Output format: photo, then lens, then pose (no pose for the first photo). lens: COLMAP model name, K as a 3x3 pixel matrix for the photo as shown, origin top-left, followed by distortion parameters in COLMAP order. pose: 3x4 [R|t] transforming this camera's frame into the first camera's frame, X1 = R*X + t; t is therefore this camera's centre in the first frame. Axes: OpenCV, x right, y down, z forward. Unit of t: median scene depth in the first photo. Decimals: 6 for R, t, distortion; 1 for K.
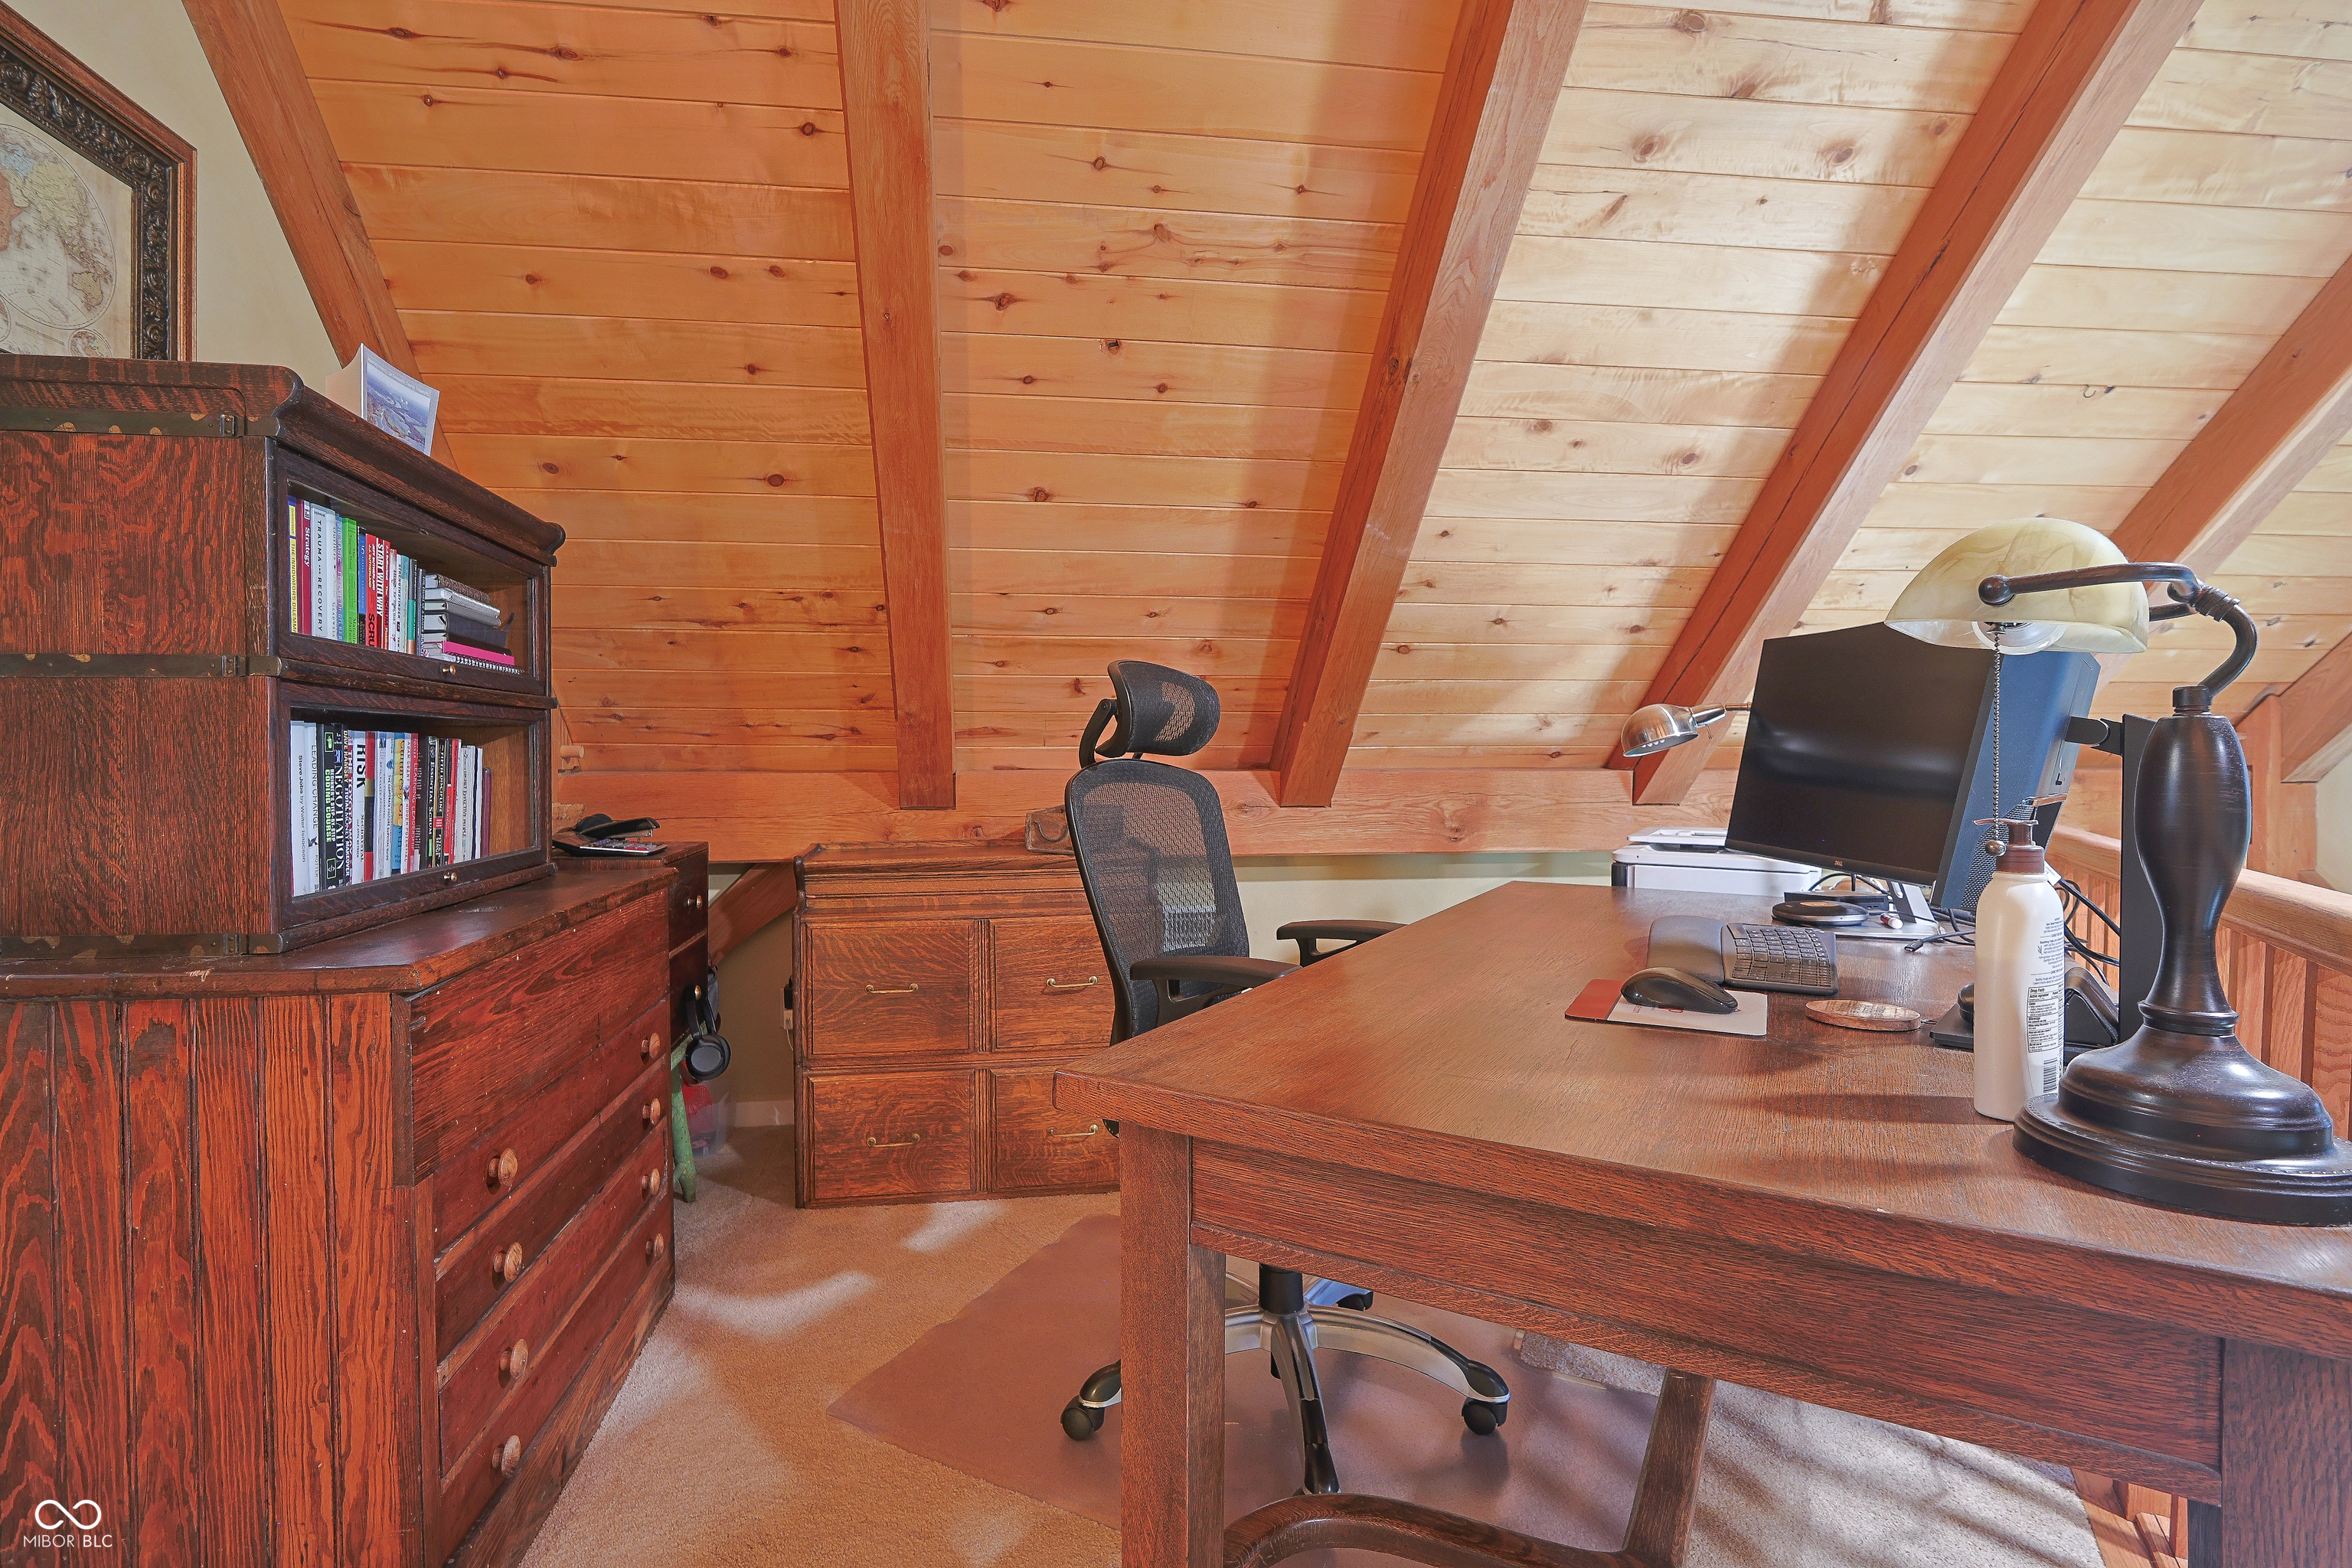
lens RADIAL K [[1108.5, 0, 1120.2], [0, 1108.5, 772.3], [0, 0, 1]] dist [-0.012239, 0.002725]
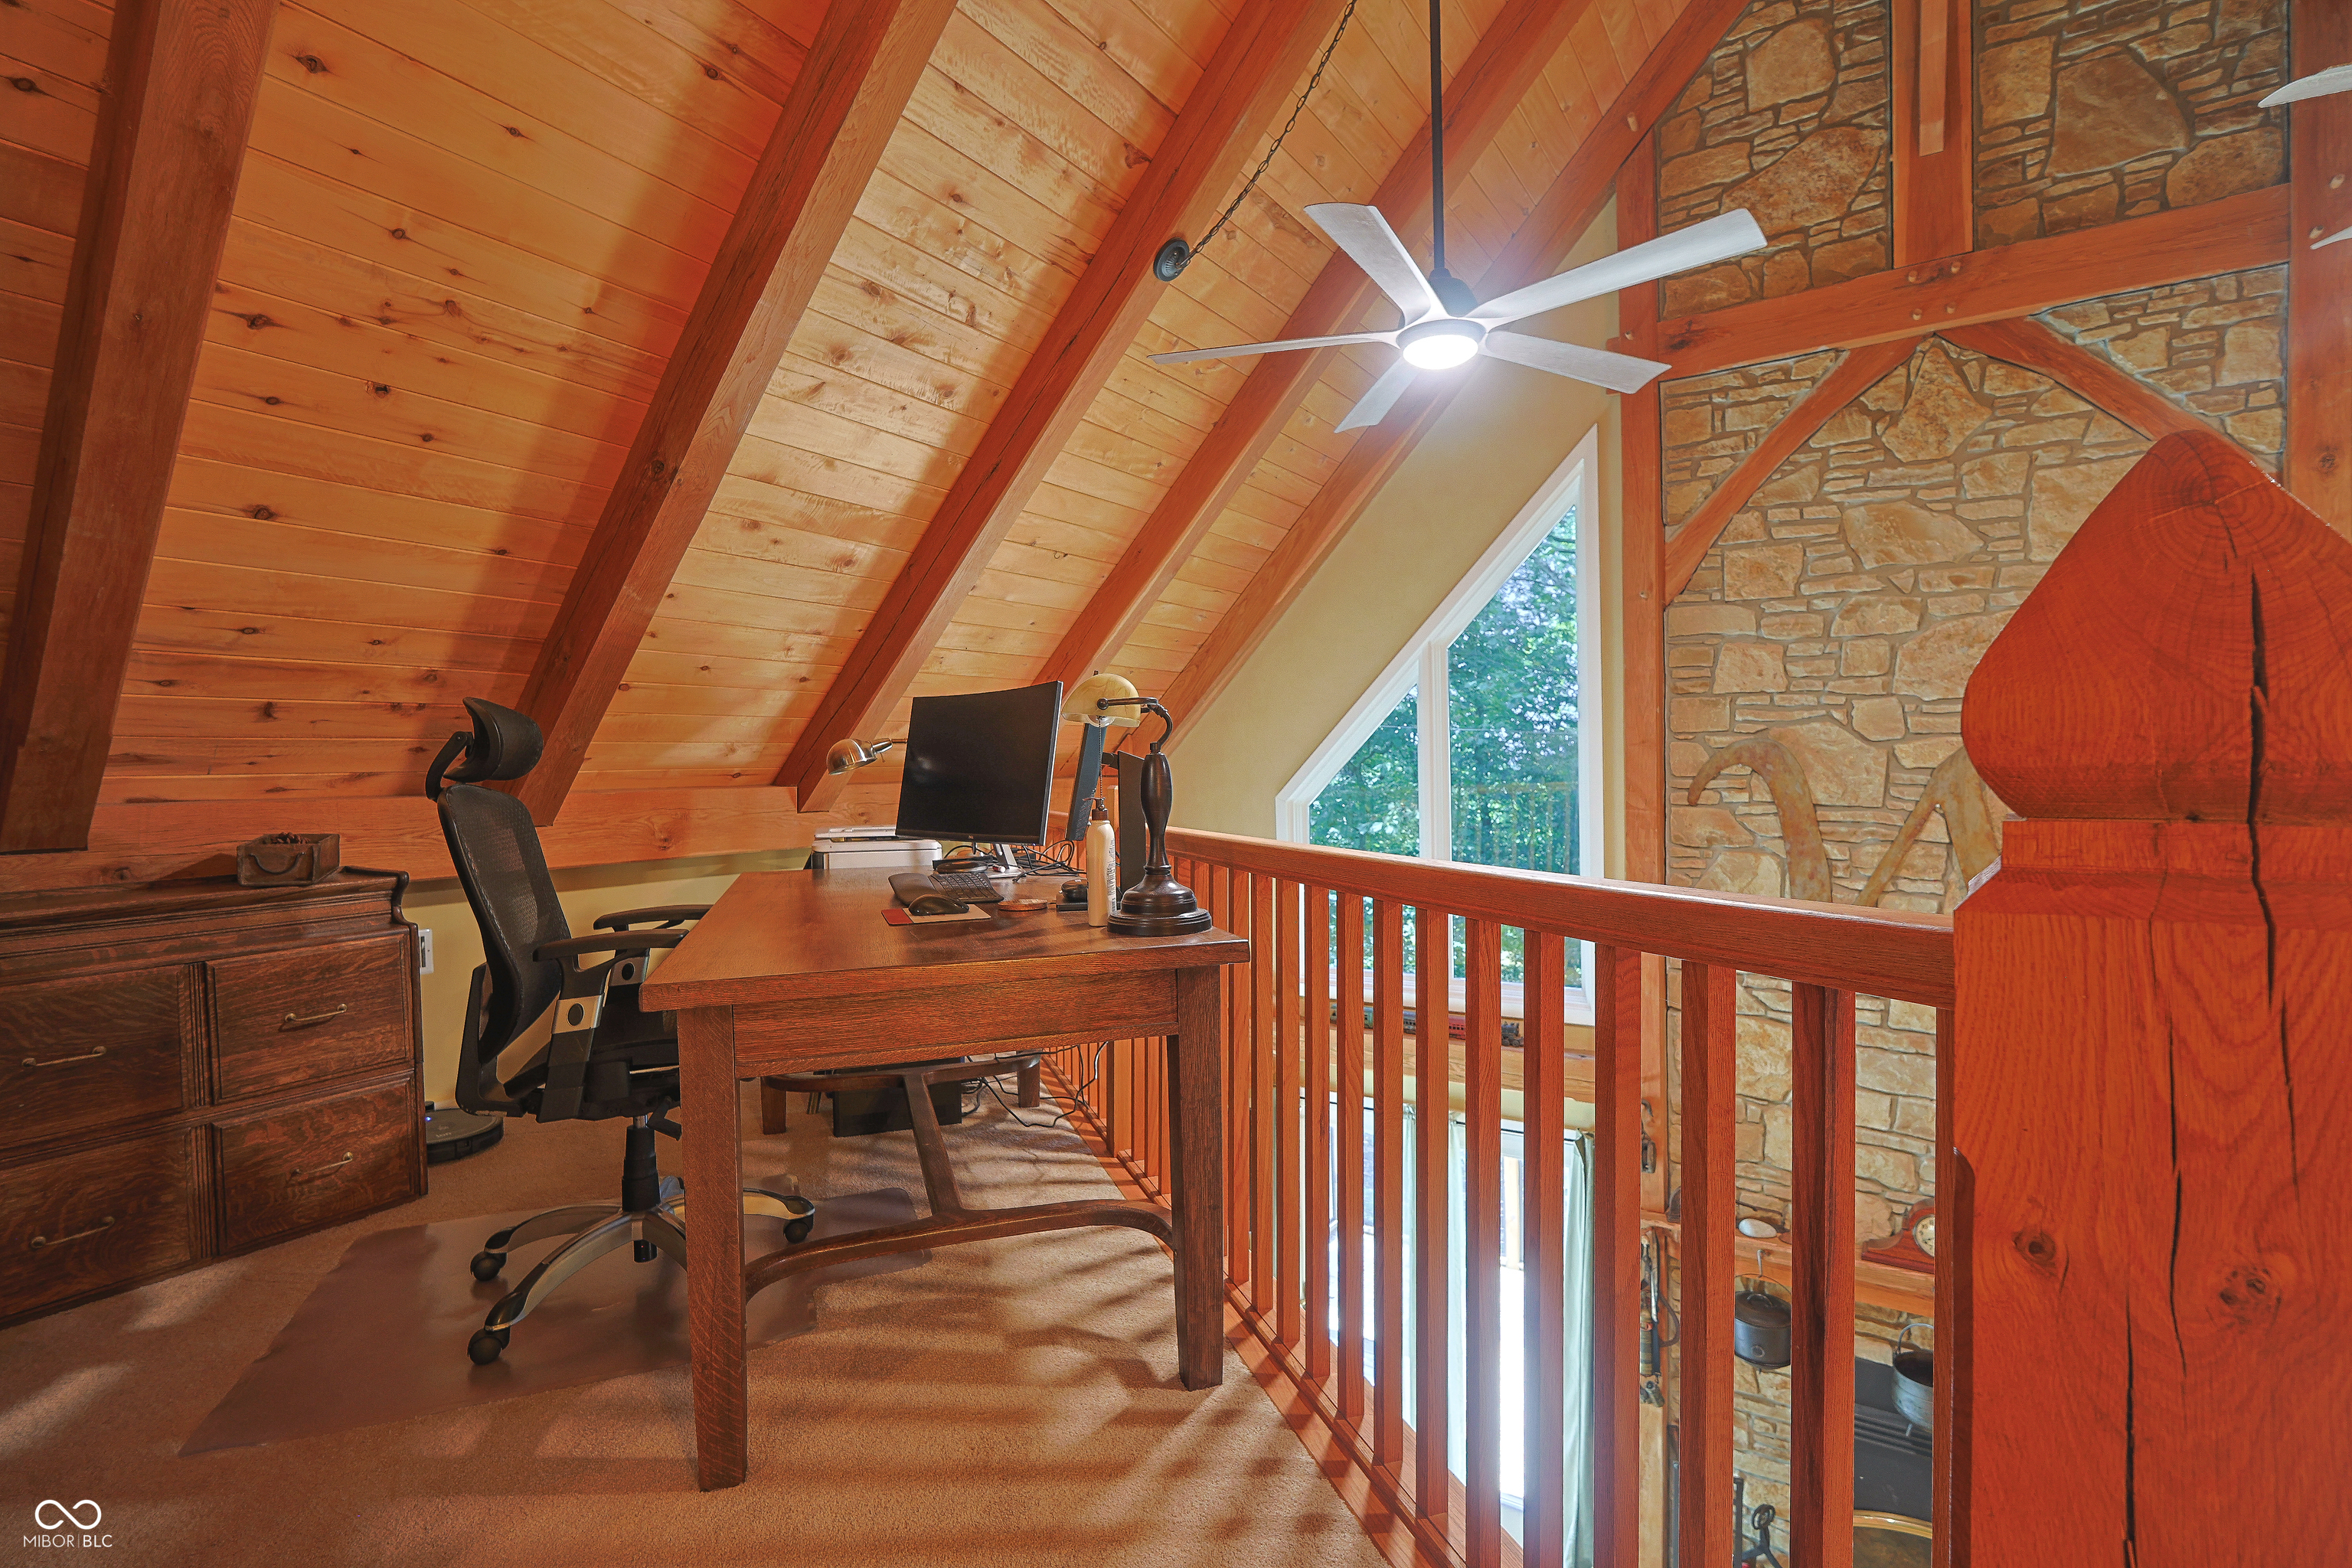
lens RADIAL K [[1124.9, 0, 1172.3], [0, 1124.9, 787.5], [0, 0, 1]] dist [-0.010133, 0.000676]
pose [[0.641995, -0.023562, 0.766347, -0.334437], [0.028431, 0.999572, 0.006915, 0.003662], [-0.766181, 0.017349, 0.642390, -0.238302]]
